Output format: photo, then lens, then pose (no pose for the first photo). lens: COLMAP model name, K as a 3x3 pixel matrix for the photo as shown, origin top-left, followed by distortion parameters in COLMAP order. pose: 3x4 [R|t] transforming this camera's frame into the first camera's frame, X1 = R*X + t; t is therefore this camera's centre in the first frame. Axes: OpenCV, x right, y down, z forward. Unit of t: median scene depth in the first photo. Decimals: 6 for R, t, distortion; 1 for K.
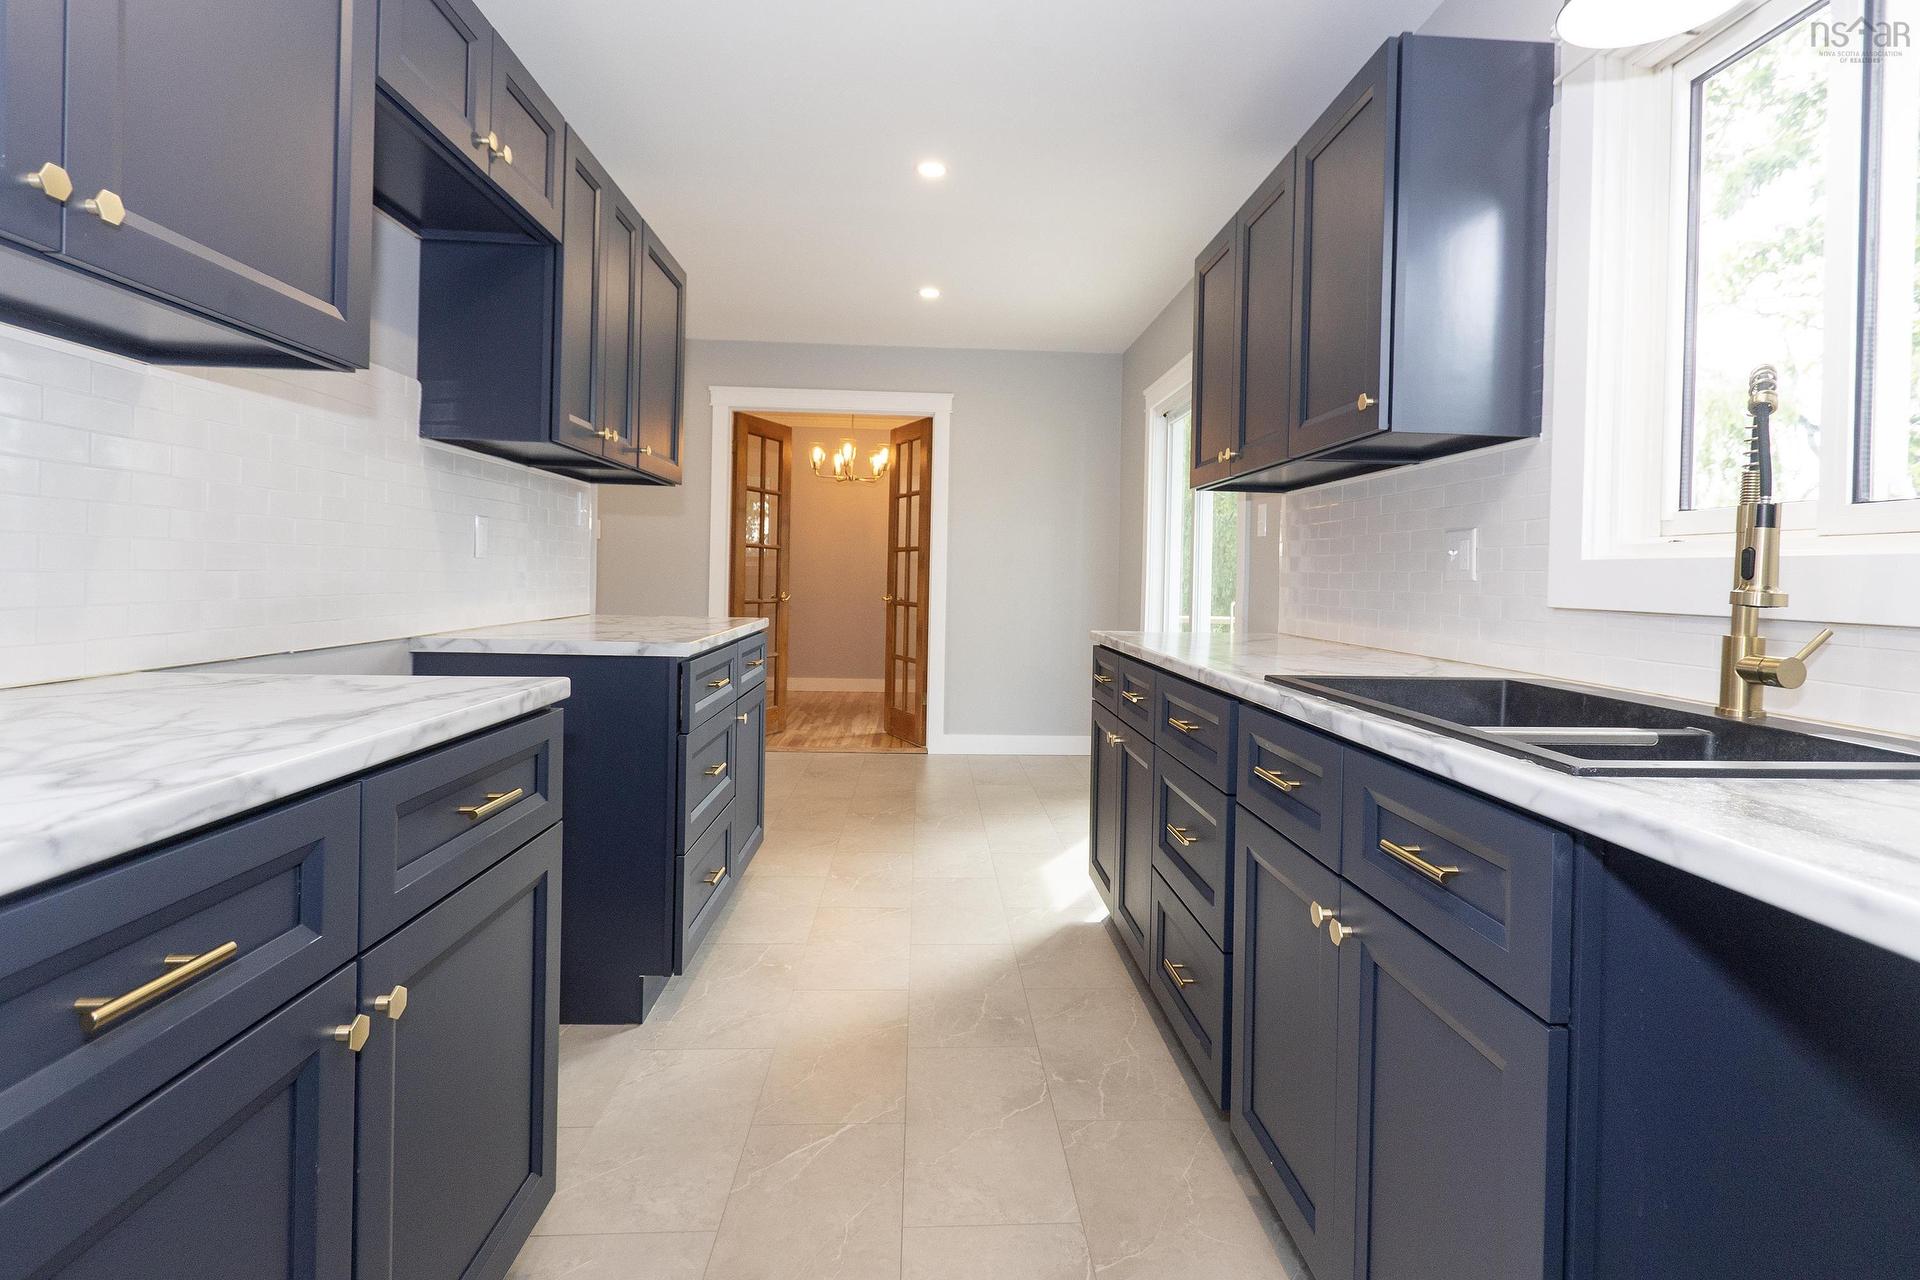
lens RADIAL K [[929.4, 0, 984.0], [0, 929.4, 576.3], [0, 0, 1]] dist [0.002038, 0.000360]
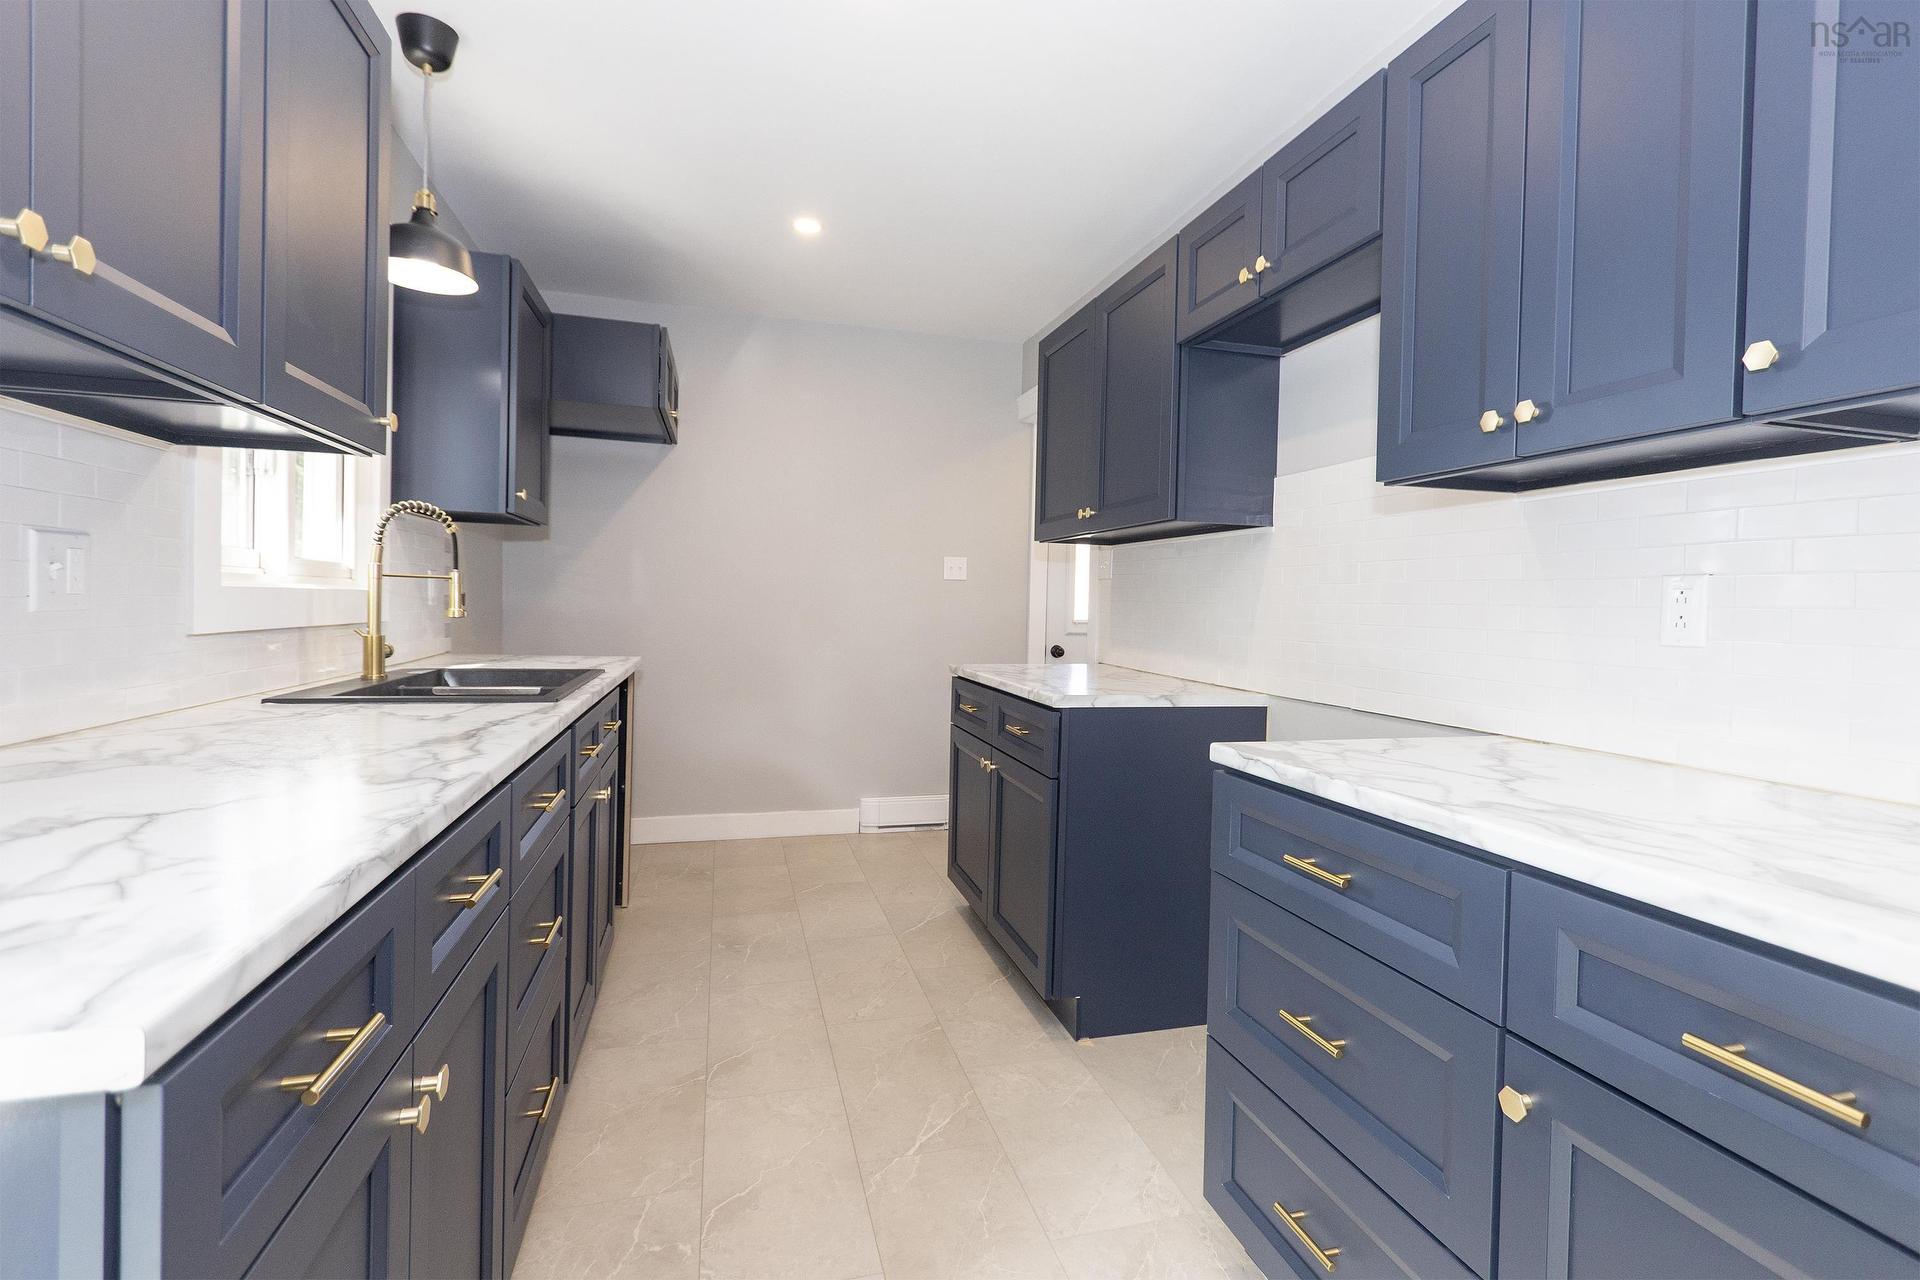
lens RADIAL K [[889.0, 0, 990.6], [0, 889.0, 622.6], [0, 0, 1]] dist [-0.000079, -0.000333]
pose [[-0.973458, -0.041832, -0.225011, 0.015862], [-0.047499, 0.998674, 0.019831, -0.028655], [0.223884, 0.029992, -0.974154, 1.637851]]
